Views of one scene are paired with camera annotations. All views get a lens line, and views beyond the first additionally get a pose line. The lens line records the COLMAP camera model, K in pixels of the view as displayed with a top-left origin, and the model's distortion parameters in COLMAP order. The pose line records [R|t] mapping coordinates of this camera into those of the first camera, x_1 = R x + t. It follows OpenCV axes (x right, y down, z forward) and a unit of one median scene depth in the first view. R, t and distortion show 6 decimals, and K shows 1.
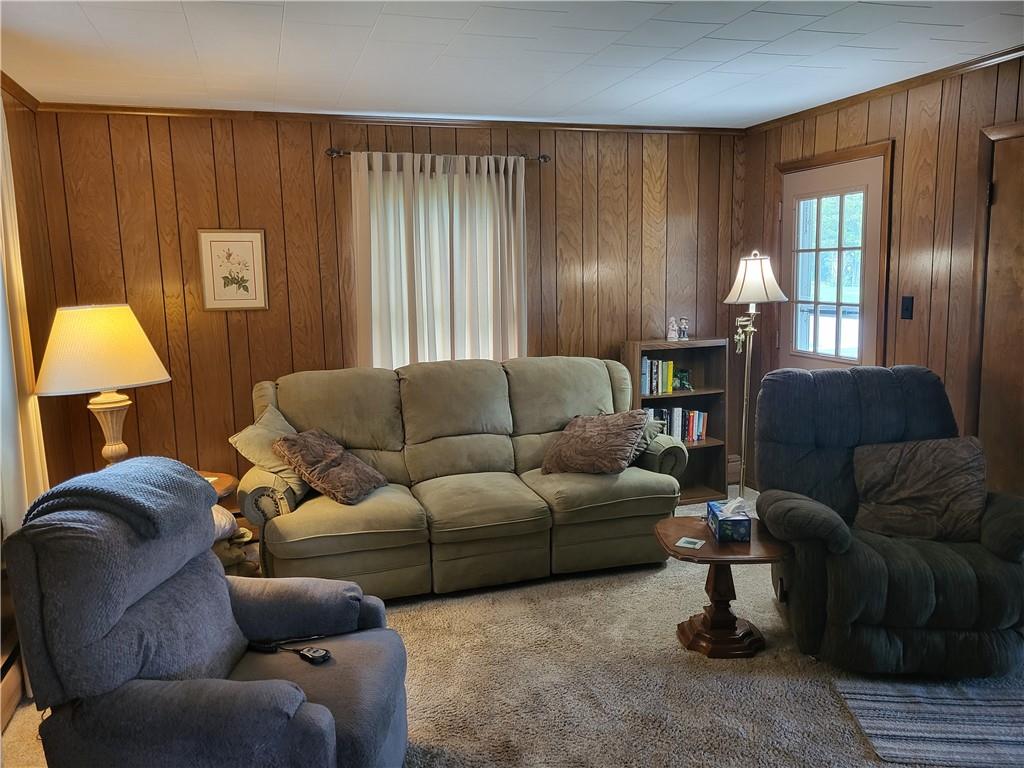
lens RADIAL K [[766.6, 0, 503.6], [0, 766.6, 382.4], [0, 0, 1]] dist [0.060361, -0.029358]
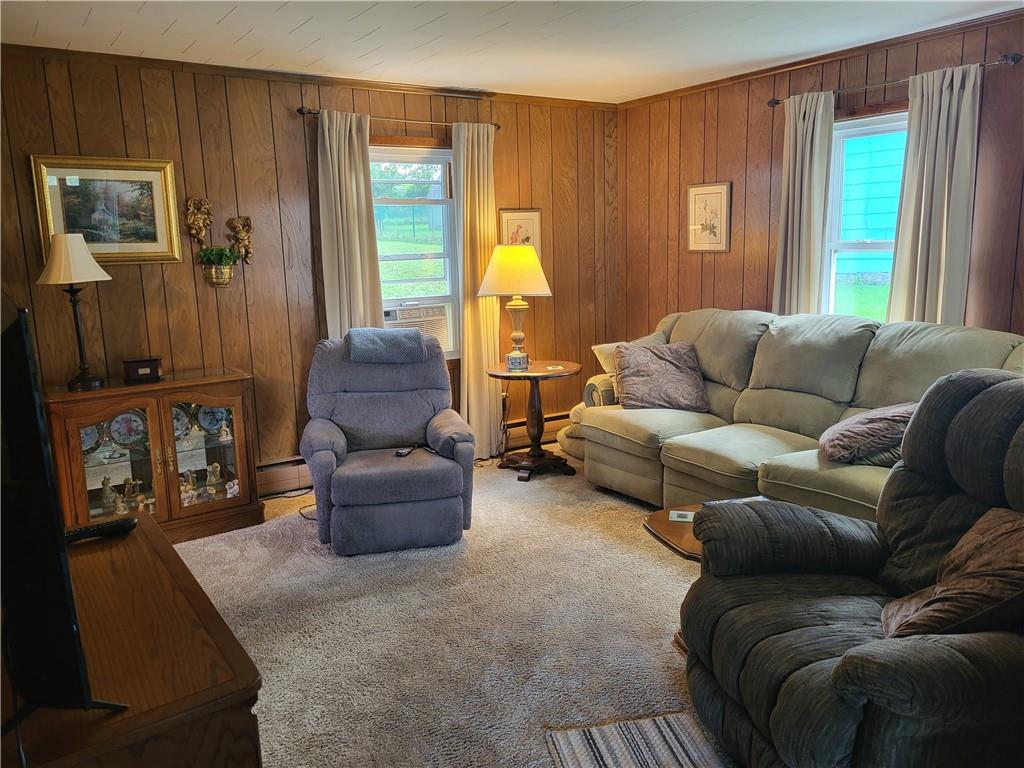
lens RADIAL K [[766.6, 0, 503.6], [0, 766.6, 382.4], [0, 0, 1]] dist [0.060361, -0.029358]
pose [[0.283728, 0.194539, -0.938964, 0.741105], [-0.122368, 0.978544, 0.165764, -0.056802], [0.951065, 0.067867, 0.301446, 0.362174]]
